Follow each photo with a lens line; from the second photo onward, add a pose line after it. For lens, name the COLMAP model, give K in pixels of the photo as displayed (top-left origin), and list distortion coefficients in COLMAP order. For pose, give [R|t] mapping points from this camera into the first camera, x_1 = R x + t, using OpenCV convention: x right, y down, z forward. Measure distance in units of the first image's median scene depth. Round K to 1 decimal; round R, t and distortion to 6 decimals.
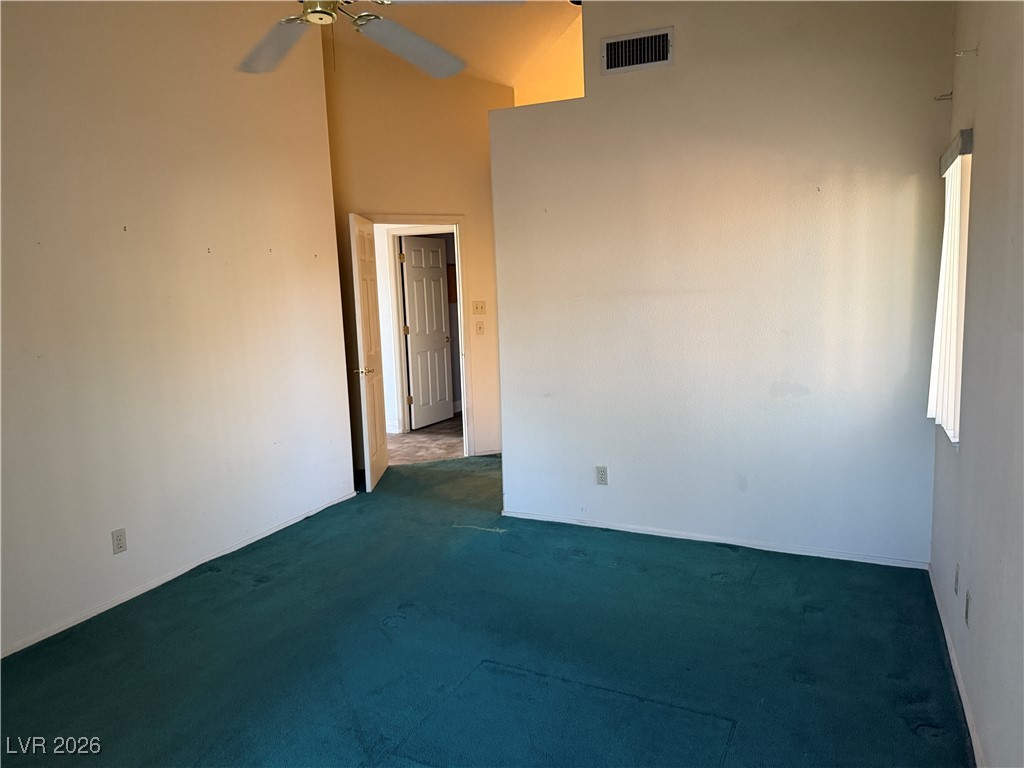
lens RADIAL K [[722.8, 0, 515.2], [0, 722.8, 384.4], [0, 0, 1]] dist [0.070572, -0.058876]
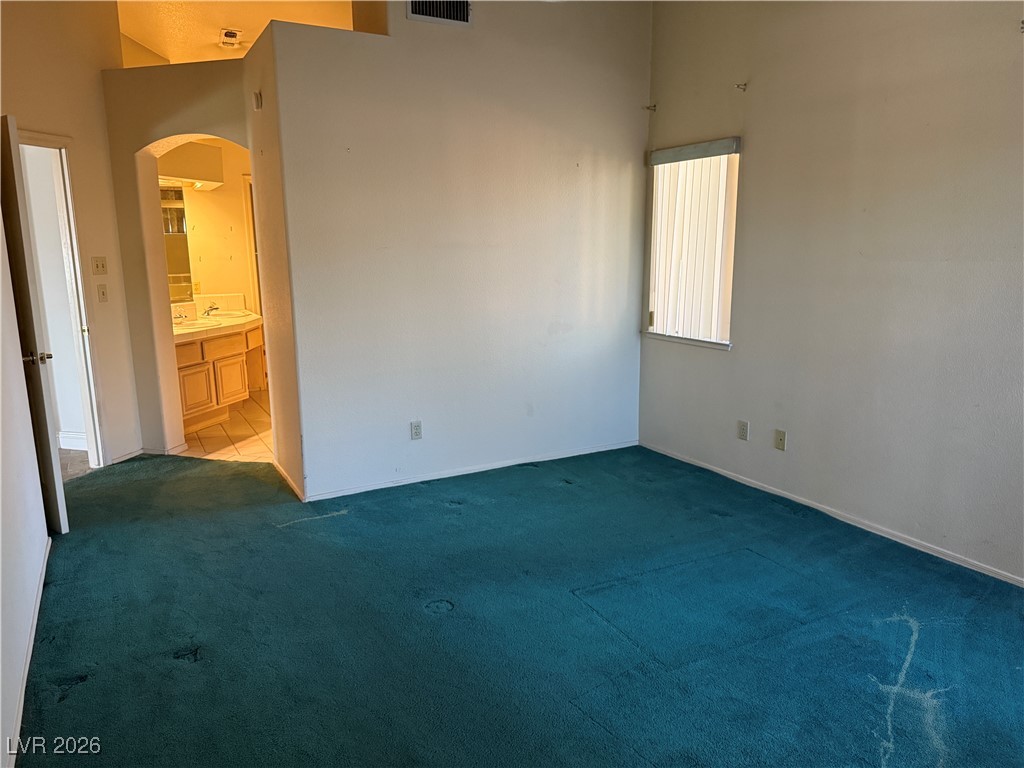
lens RADIAL K [[722.8, 0, 516.0], [0, 722.8, 391.5], [0, 0, 1]] dist [0.070572, -0.058876]
pose [[0.585918, -0.139380, 0.798294, -0.592128], [0.102271, 0.989939, 0.097778, -0.011268], [-0.803891, 0.024353, 0.594278, 0.291825]]
